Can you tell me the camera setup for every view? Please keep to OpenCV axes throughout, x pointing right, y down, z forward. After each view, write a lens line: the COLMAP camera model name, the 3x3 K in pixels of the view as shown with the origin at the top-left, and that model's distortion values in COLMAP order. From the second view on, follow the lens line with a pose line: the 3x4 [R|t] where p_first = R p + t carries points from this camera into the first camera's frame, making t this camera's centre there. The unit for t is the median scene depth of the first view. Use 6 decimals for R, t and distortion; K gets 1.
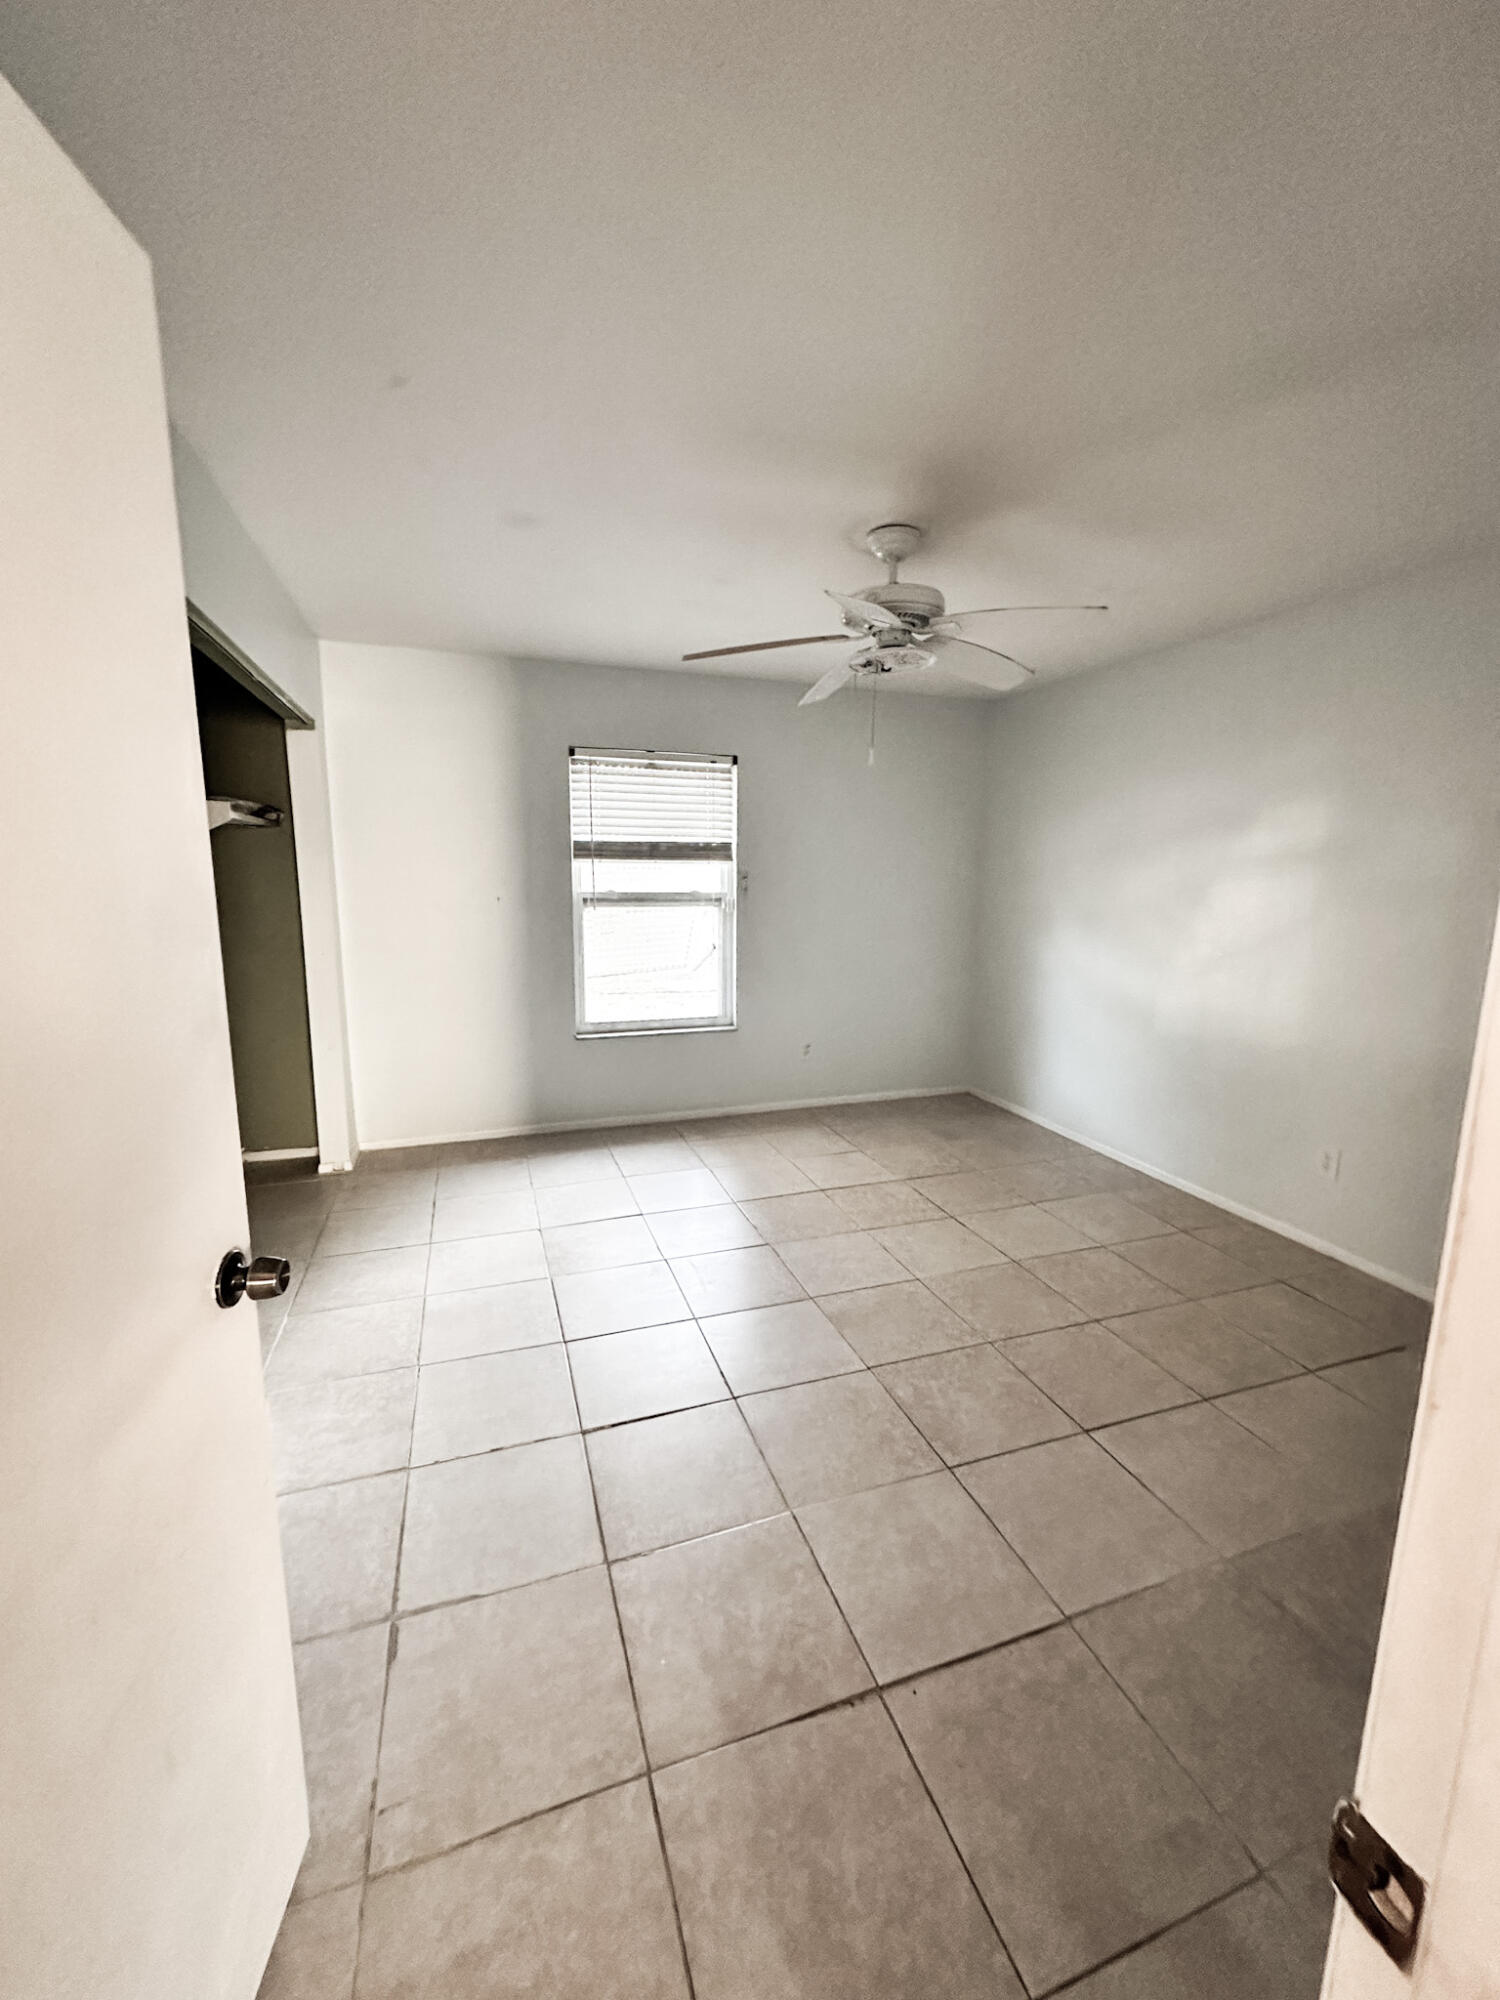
lens RADIAL K [[797.0, 0, 750.9], [0, 797.0, 1002.1], [0, 0, 1]] dist [0.000106, -0.000196]
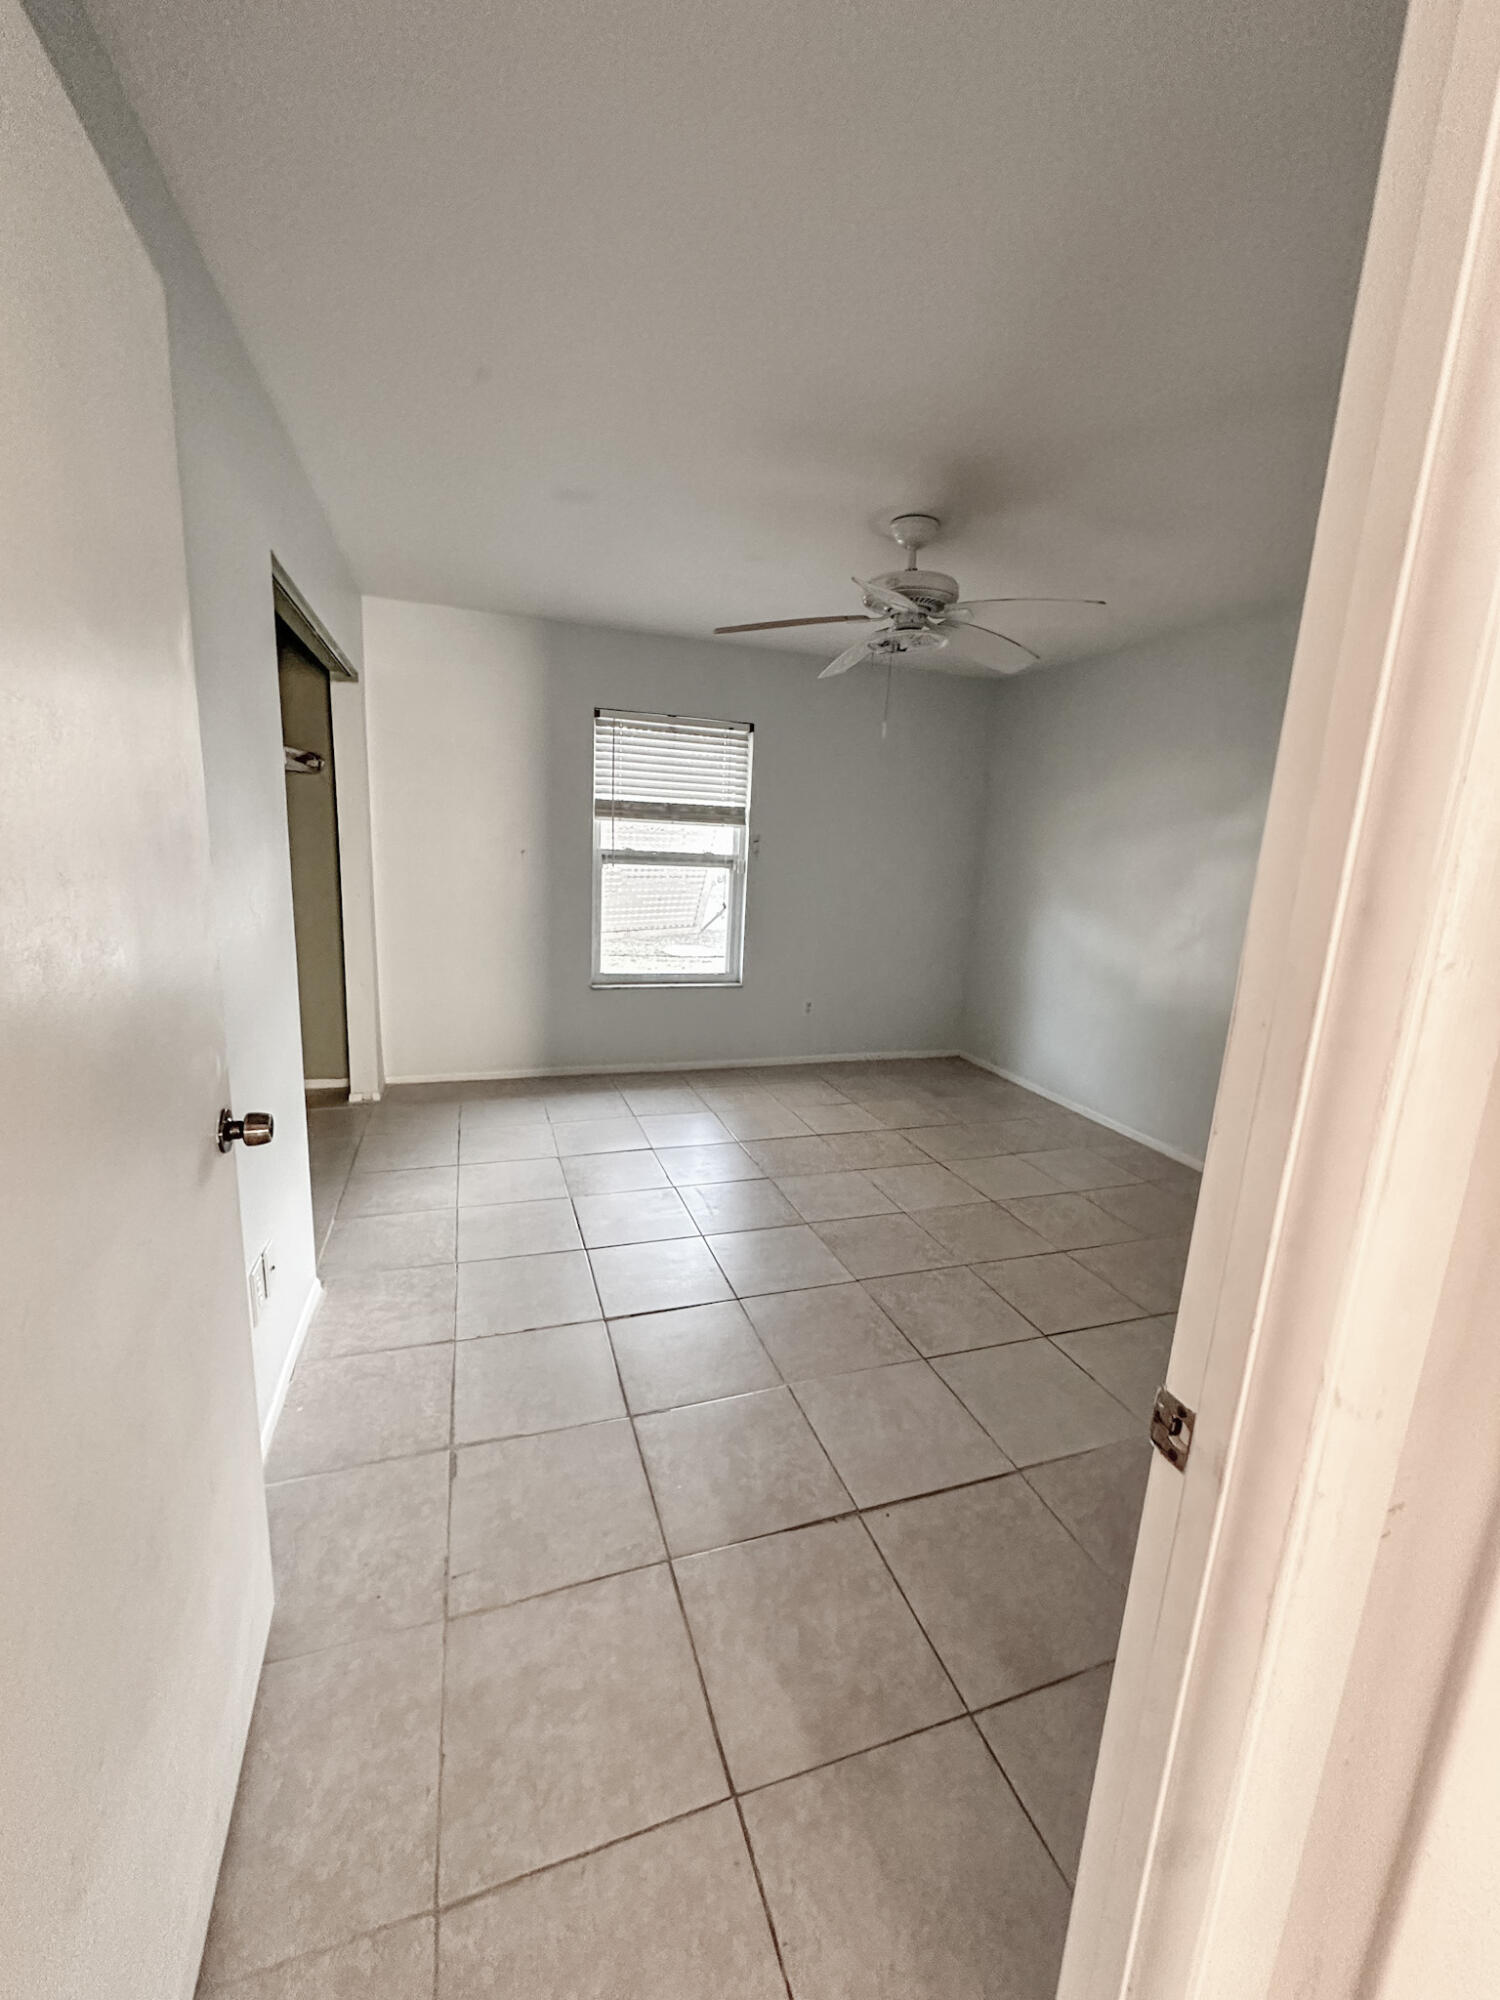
lens RADIAL K [[797.0, 0, 750.9], [0, 797.0, 1002.1], [0, 0, 1]] dist [0.000106, -0.000196]
pose [[0.999173, 0.040214, 0.005960, -0.023441], [-0.040407, 0.998499, 0.036964, 0.030524], [-0.004465, -0.037174, 0.999299, -0.103197]]
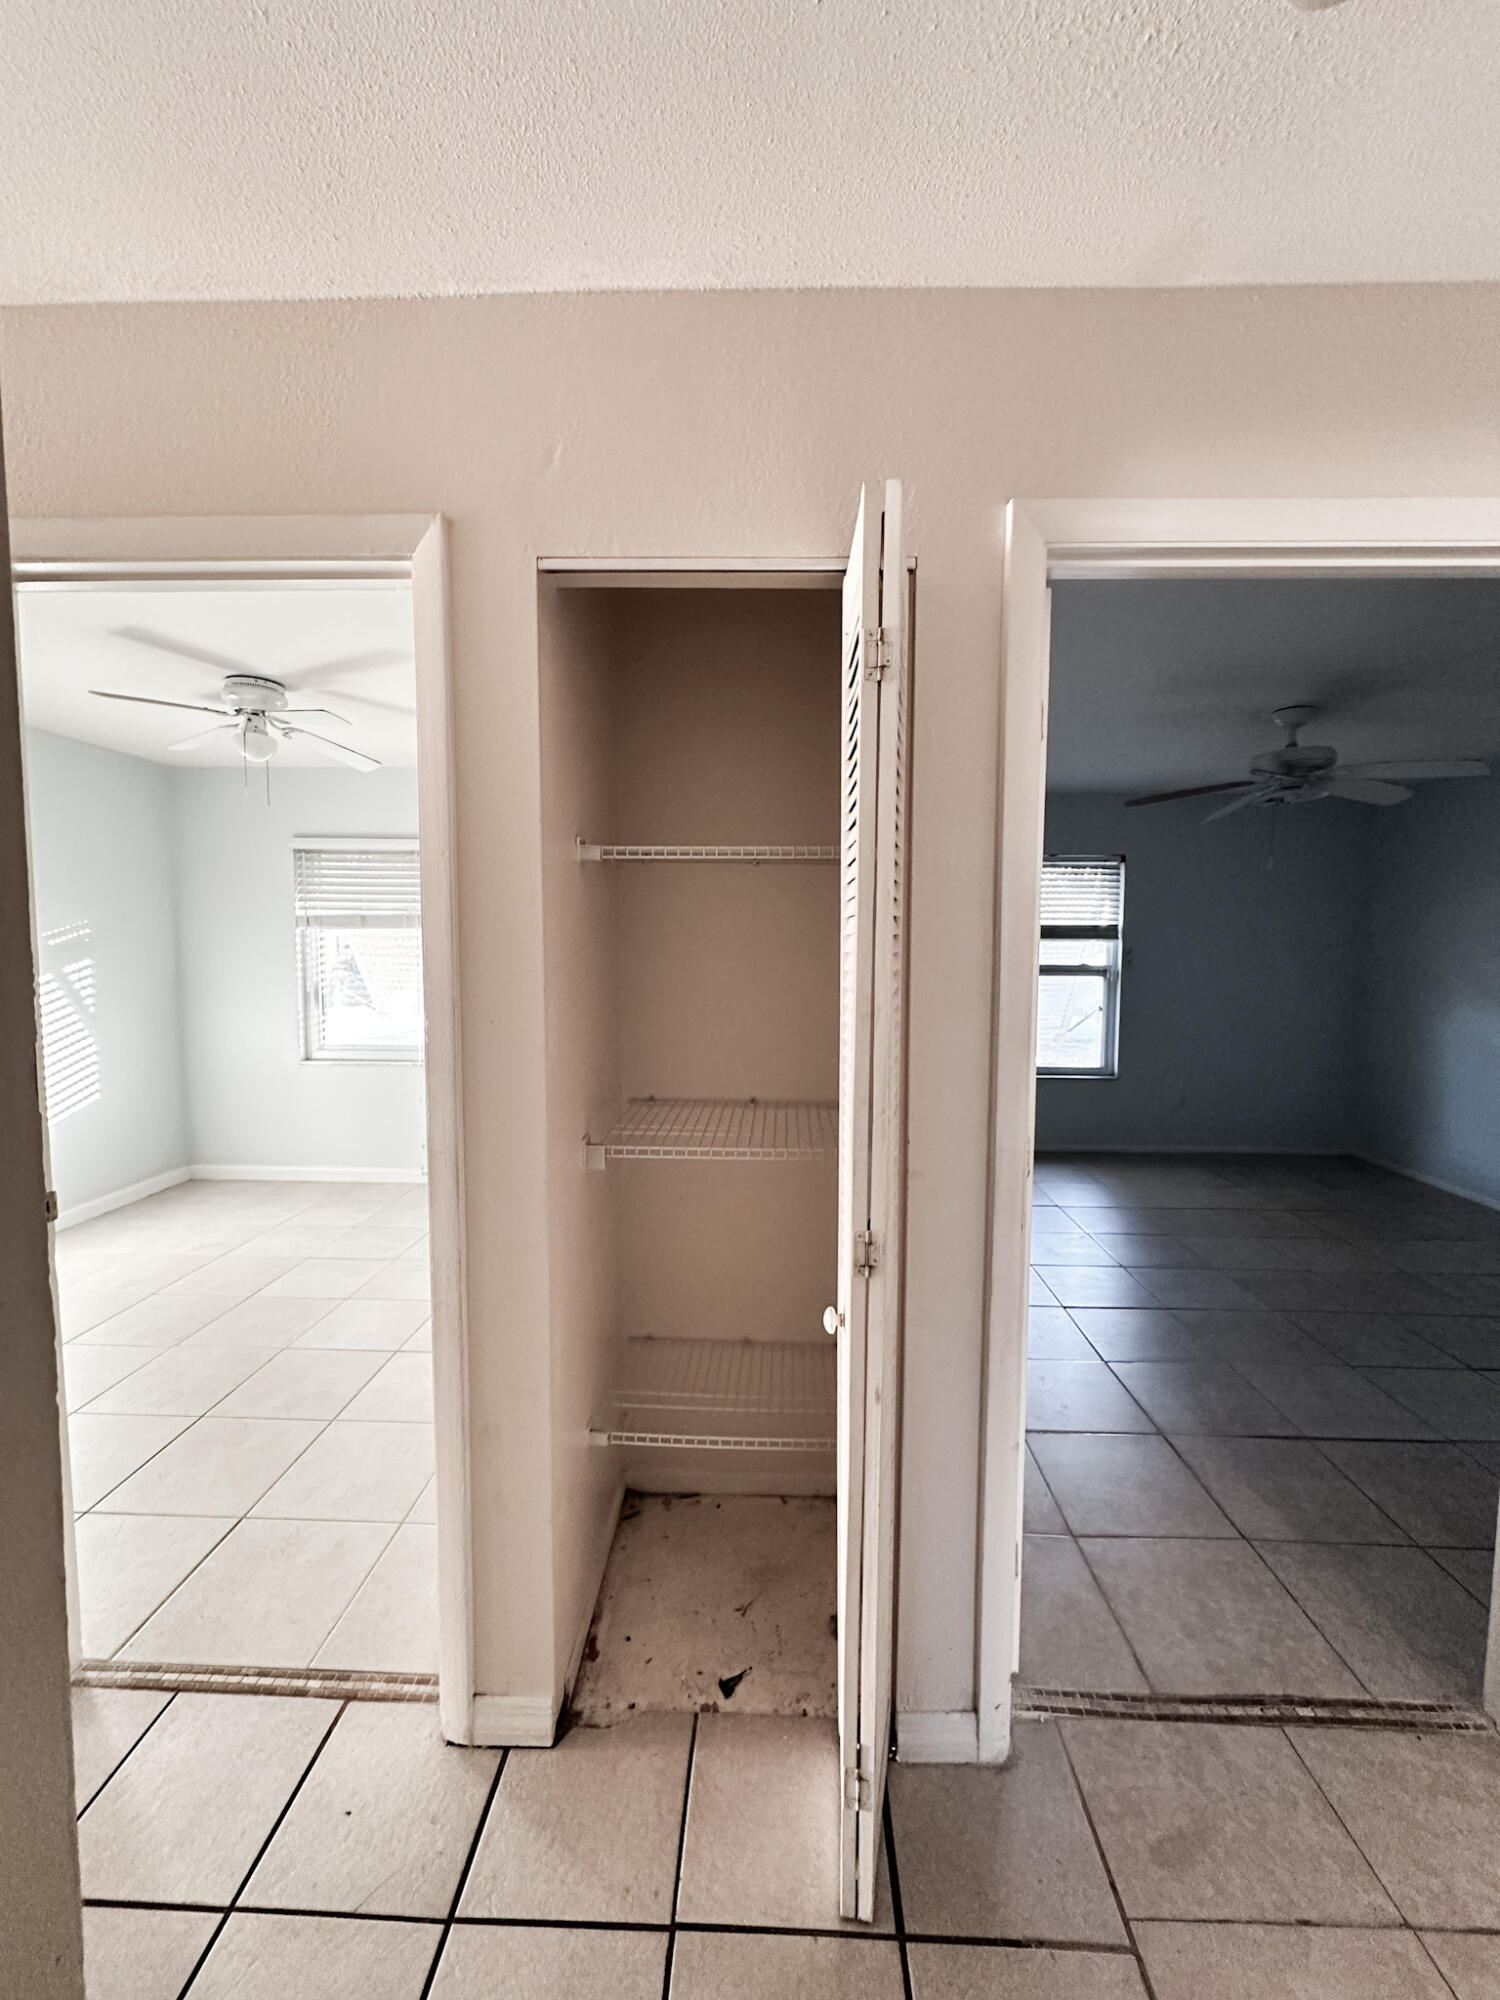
lens RADIAL K [[797.0, 0, 750.9], [0, 797.0, 1002.1], [0, 0, 1]] dist [0.000106, -0.000196]
pose [[0.932331, 0.021815, -0.360948, -0.194995], [-0.055850, 0.994888, -0.084133, 0.097293], [0.357267, 0.098598, 0.928783, -0.600094]]
